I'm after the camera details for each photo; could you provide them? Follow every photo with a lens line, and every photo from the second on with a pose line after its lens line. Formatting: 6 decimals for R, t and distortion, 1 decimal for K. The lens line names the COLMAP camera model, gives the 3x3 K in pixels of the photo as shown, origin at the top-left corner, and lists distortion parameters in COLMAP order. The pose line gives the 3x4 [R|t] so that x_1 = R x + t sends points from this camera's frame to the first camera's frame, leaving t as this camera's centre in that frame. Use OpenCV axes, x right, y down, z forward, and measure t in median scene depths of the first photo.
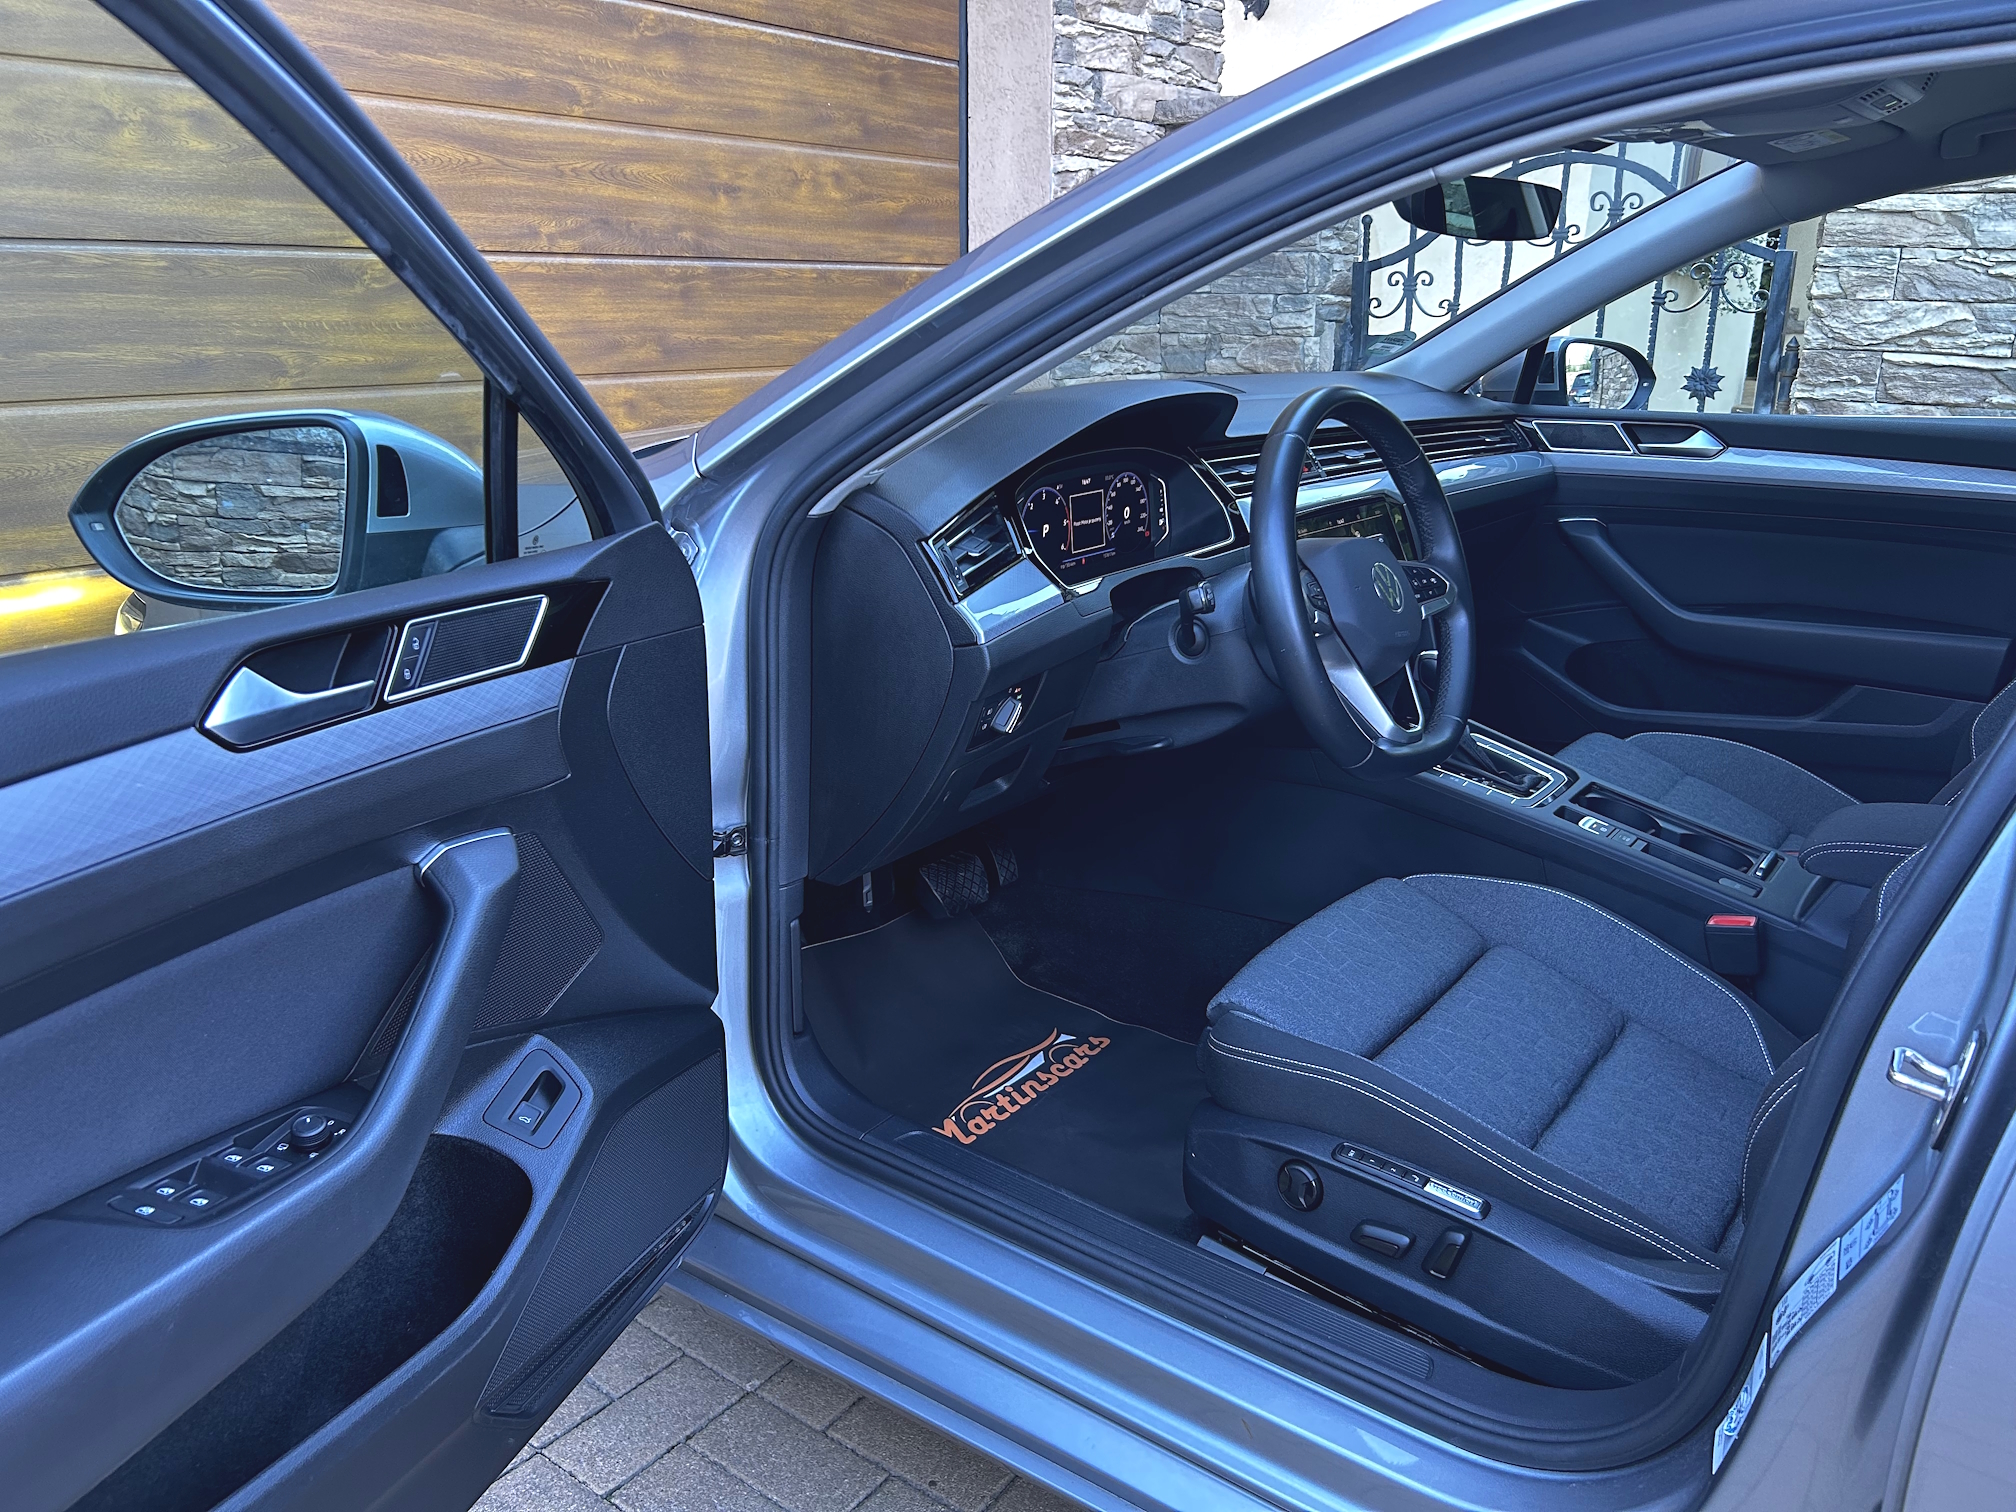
lens RADIAL K [[1512.0, 0, 999.0], [0, 1512.0, 752.4], [0, 0, 1]] dist [0.006154, -0.009858]
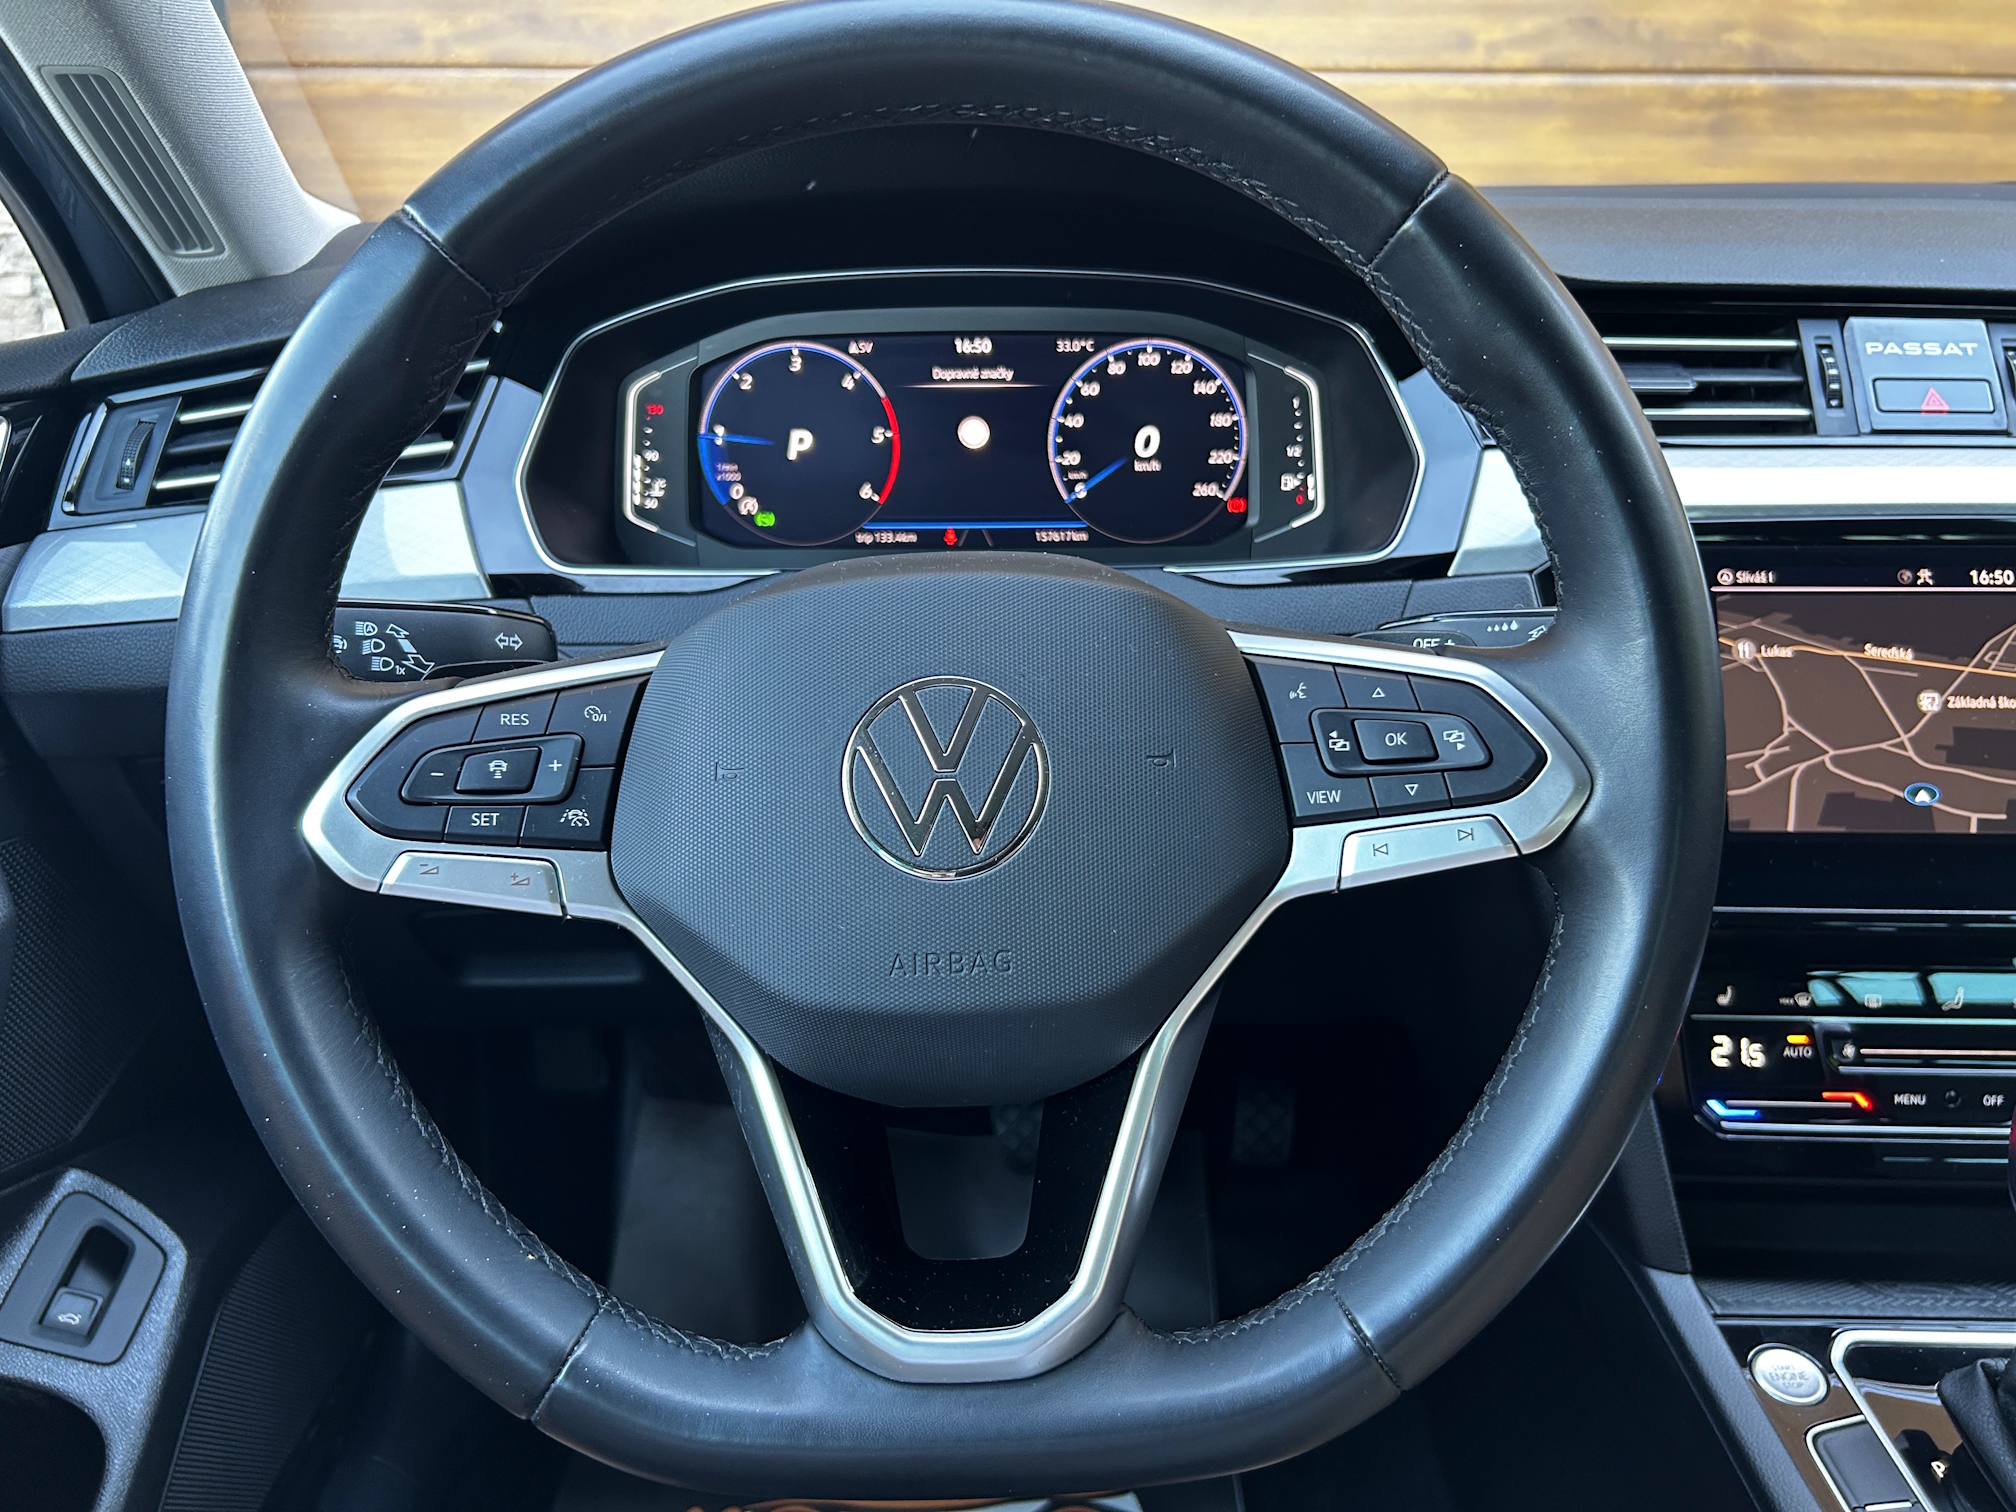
lens RADIAL K [[1519.1, 0, 1021.3], [0, 1519.1, 756.7], [0, 0, 1]] dist [0.043594, -0.063809]
pose [[0.602040, 0.261979, -0.754265, 0.185423], [-0.232471, 0.961229, 0.148310, -0.061753], [0.763875, 0.086056, 0.639600, 0.342175]]
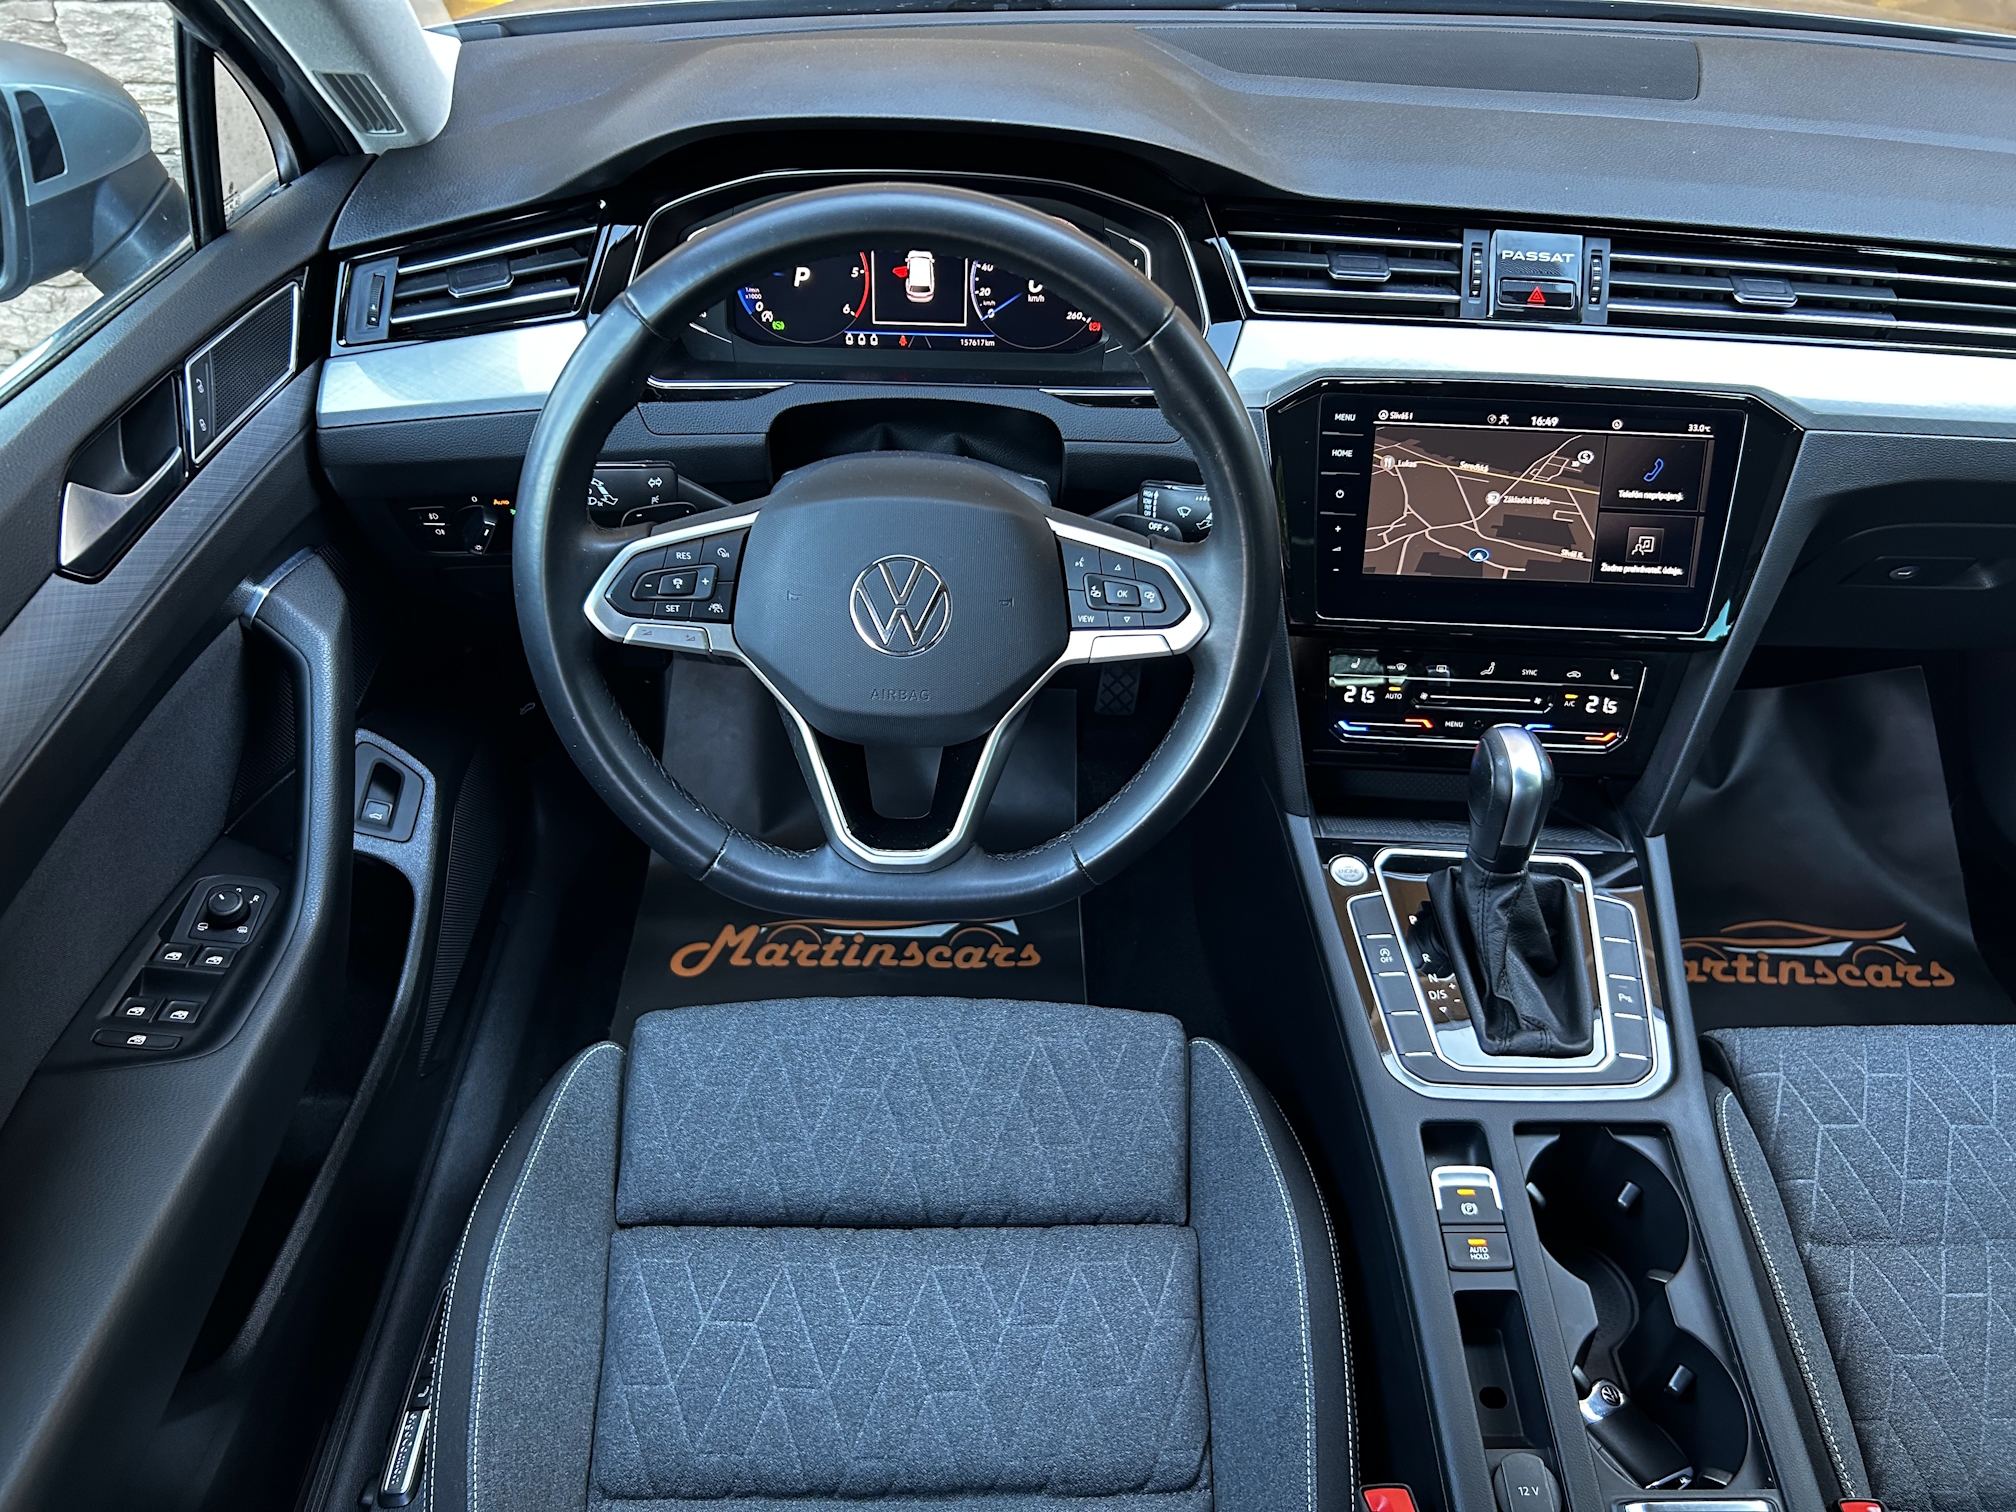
lens RADIAL K [[1502.0, 0, 1001.6], [0, 1502.0, 755.8], [0, 0, 1]] dist [0.032741, -0.048783]
pose [[0.609894, 0.511150, -0.605604, 0.252048], [-0.266389, 0.851950, 0.450798, -0.125047], [0.746369, -0.113613, 0.655763, 0.273684]]
